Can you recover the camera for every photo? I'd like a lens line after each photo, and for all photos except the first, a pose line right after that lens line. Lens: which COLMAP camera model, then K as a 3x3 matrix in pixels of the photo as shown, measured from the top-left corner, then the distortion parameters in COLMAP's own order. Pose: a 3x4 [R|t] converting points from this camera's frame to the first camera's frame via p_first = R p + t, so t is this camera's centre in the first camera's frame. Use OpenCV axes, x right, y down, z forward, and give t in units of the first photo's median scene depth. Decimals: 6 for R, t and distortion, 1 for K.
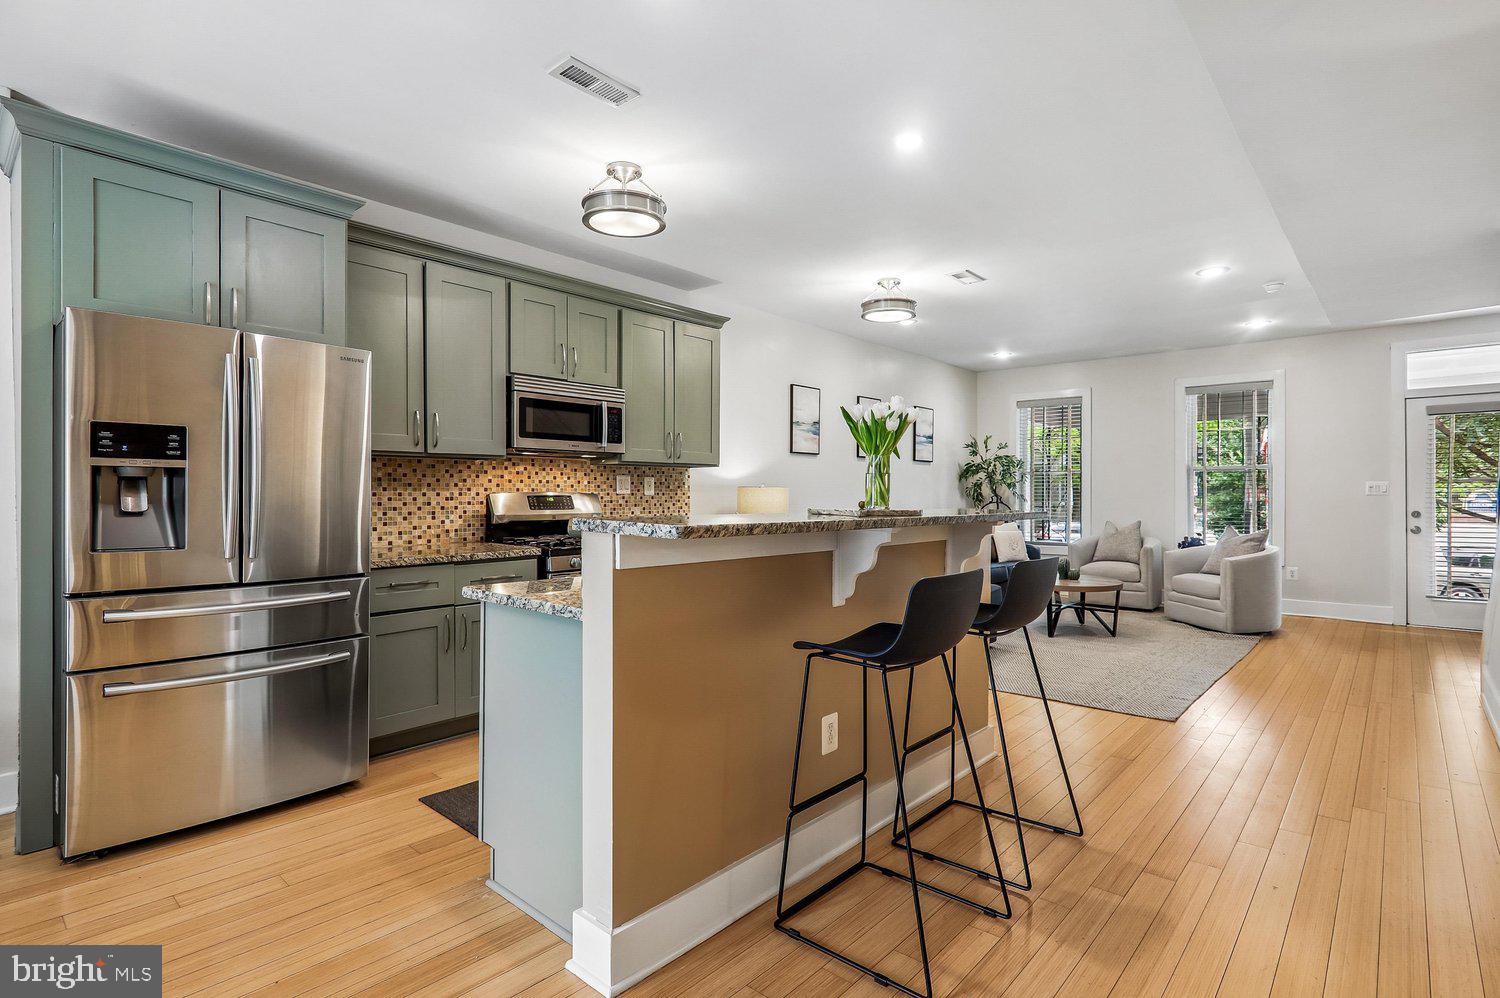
lens RADIAL K [[743.9, 0, 757.4], [0, 743.9, 494.6], [0, 0, 1]] dist [0.006413, -0.003201]
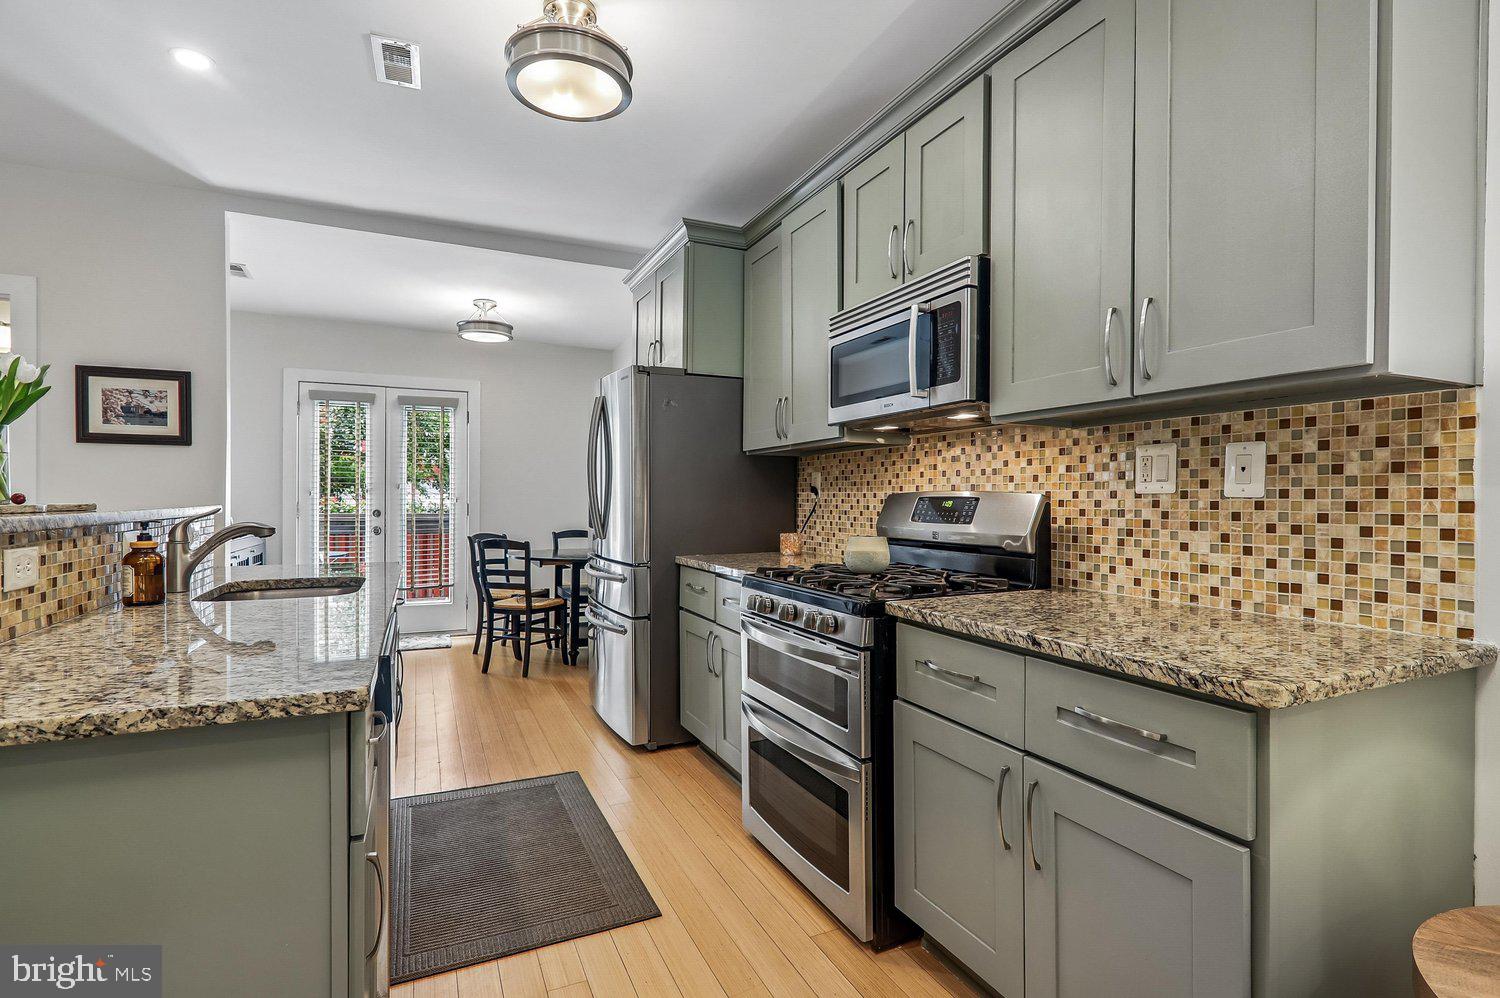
lens RADIAL K [[743.9, 0, 754.7], [0, 743.9, 498.5], [0, 0, 1]] dist [0.006413, -0.003201]
pose [[-0.412169, -0.002408, -0.911104, 0.196604], [-0.006875, 0.999976, 0.000467, 0.002082], [0.911081, 0.006456, -0.412176, 0.762782]]
